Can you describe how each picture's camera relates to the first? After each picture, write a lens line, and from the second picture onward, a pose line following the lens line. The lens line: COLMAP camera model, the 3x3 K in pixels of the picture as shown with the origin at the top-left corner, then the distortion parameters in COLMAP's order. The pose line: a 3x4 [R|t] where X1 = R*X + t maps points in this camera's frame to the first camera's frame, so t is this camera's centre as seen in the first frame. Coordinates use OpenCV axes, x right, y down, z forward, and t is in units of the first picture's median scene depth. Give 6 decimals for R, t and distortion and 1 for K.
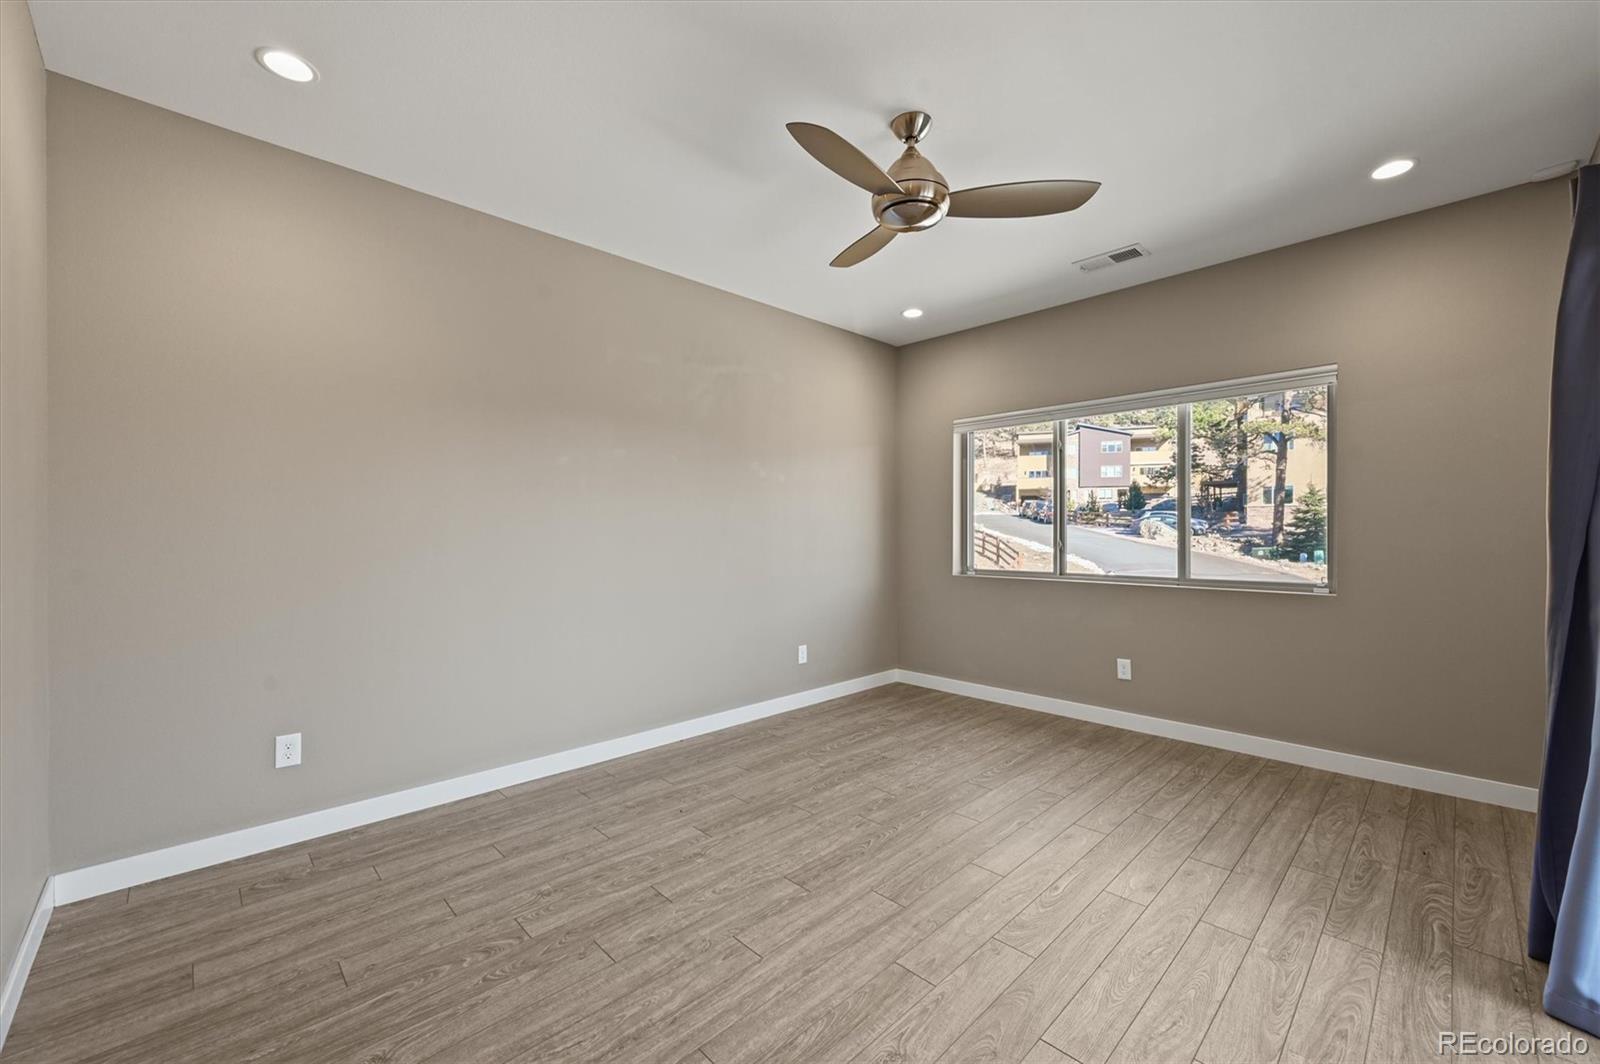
lens RADIAL K [[630.3, 0, 799.9], [0, 630.3, 531.9], [0, 0, 1]] dist [0.001022, -0.002156]
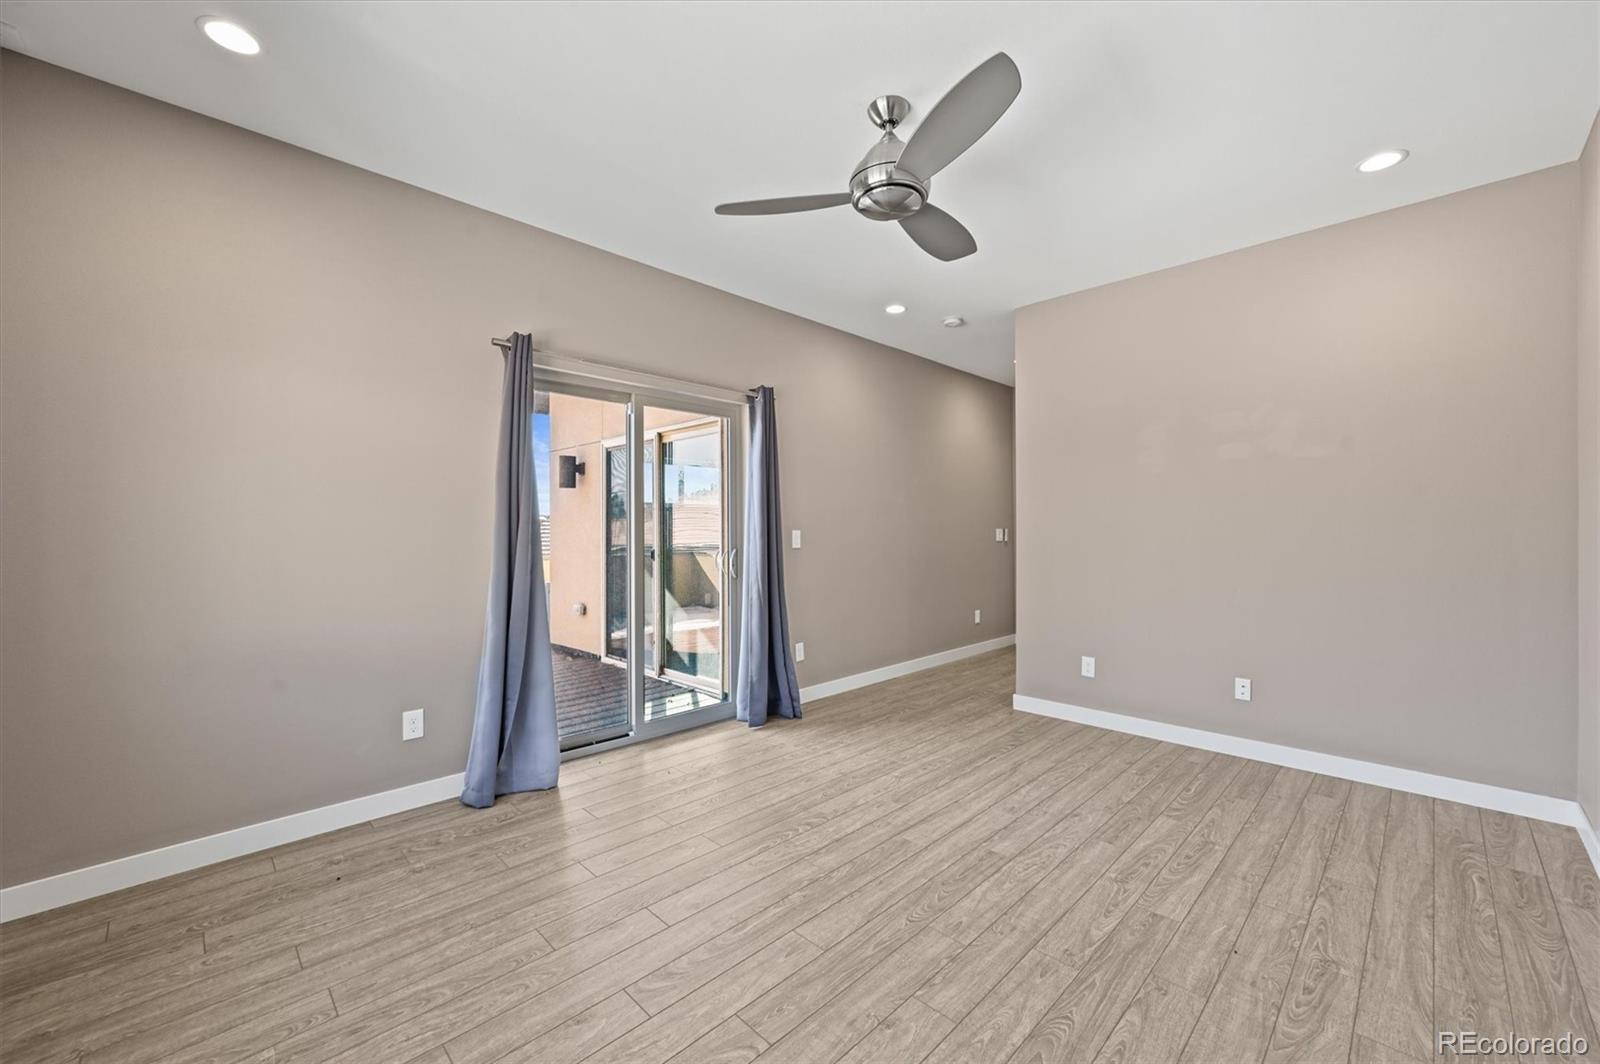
lens RADIAL K [[630.3, 0, 800.2], [0, 630.3, 531.3], [0, 0, 1]] dist [0.001022, -0.002156]
pose [[-0.999868, 0.004404, -0.015657, 0.344686], [0.004358, 0.999986, 0.002971, -0.001220], [0.015670, 0.002903, -0.999873, 2.063836]]
